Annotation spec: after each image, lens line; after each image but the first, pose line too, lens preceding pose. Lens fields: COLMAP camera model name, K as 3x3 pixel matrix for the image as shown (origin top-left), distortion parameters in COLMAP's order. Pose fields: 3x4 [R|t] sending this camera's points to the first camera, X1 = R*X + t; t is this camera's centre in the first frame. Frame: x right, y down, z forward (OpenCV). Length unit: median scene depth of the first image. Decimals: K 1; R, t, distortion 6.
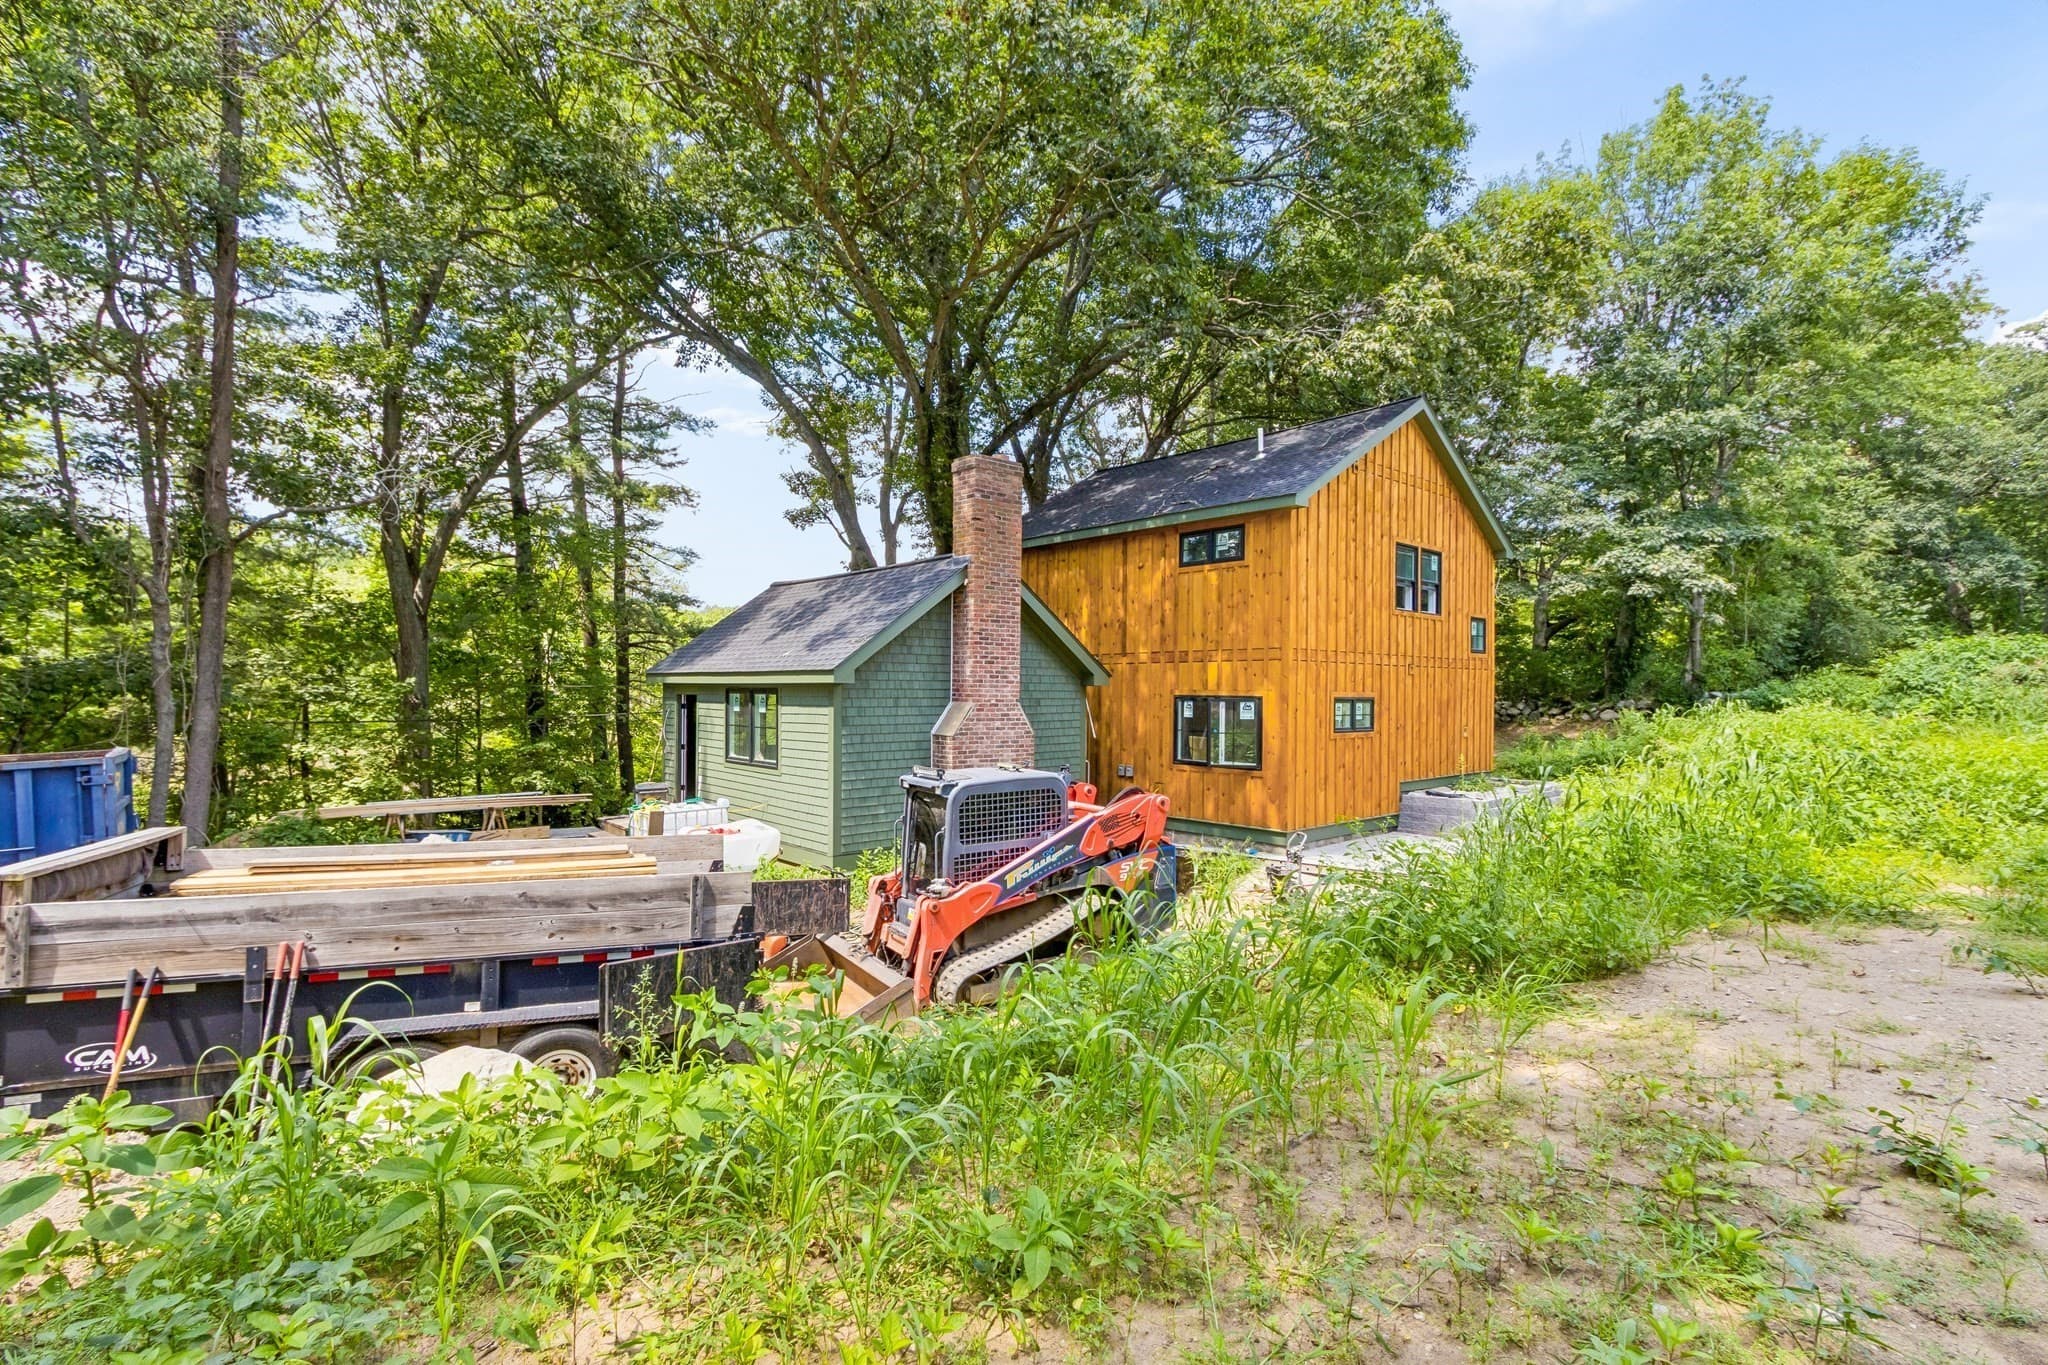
lens RADIAL K [[961.6, 0, 1009.8], [0, 961.6, 736.8], [0, 0, 1]] dist [0.001474, -0.000175]
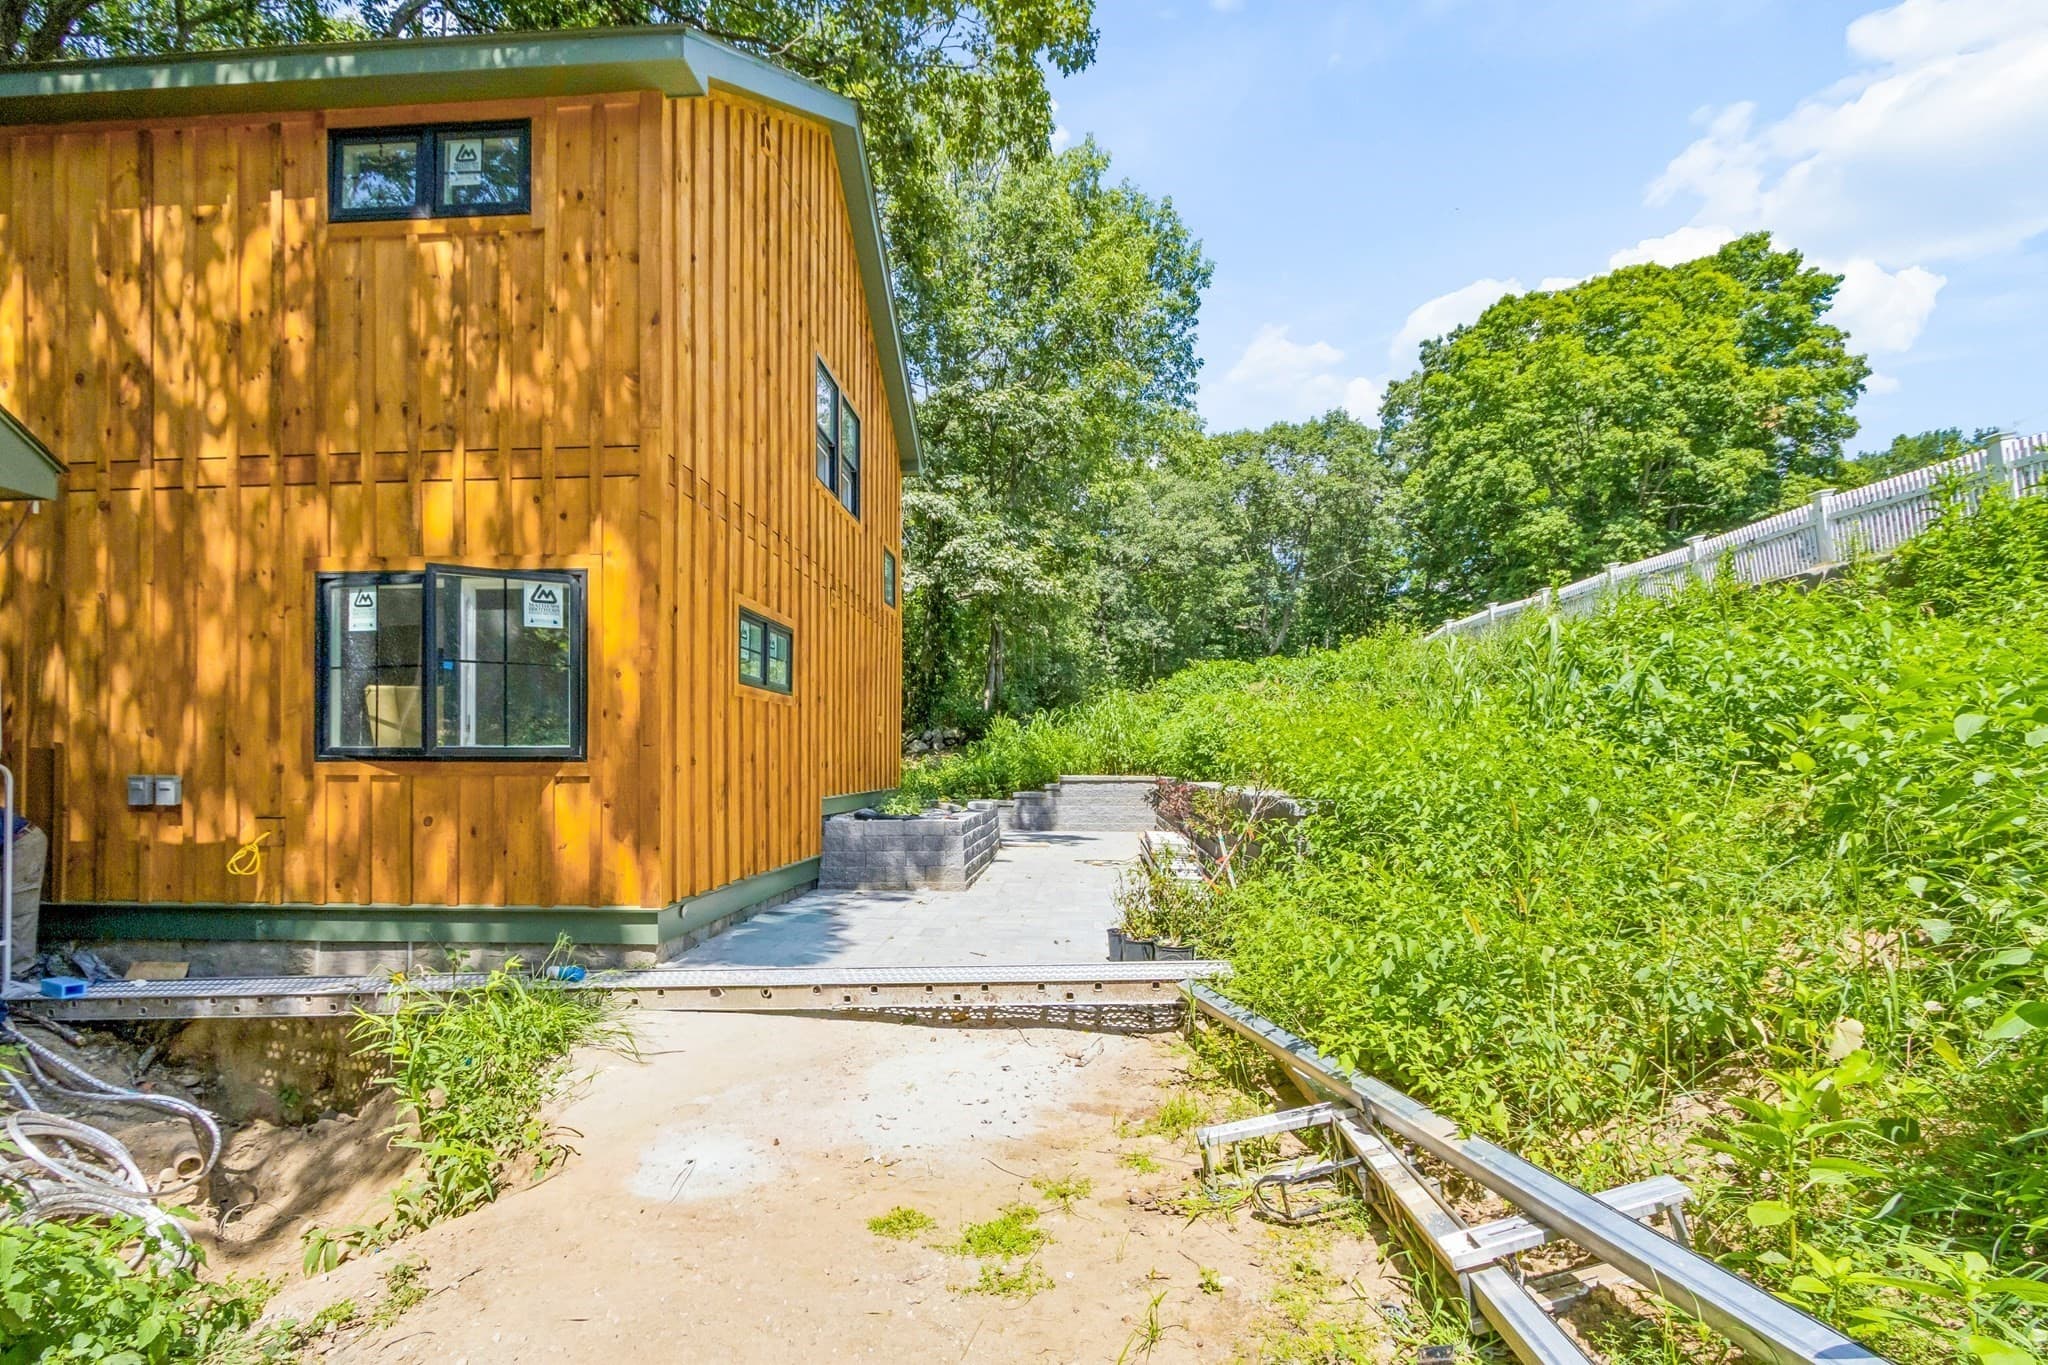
lens RADIAL K [[961.6, 0, 1009.8], [0, 961.6, 736.8], [0, 0, 1]] dist [0.001474, -0.000175]
pose [[0.715903, 0.010474, 0.698121, 0.105343], [0.048368, 0.996741, -0.064554, 0.056254], [-0.696522, 0.079981, 0.713064, 0.564307]]
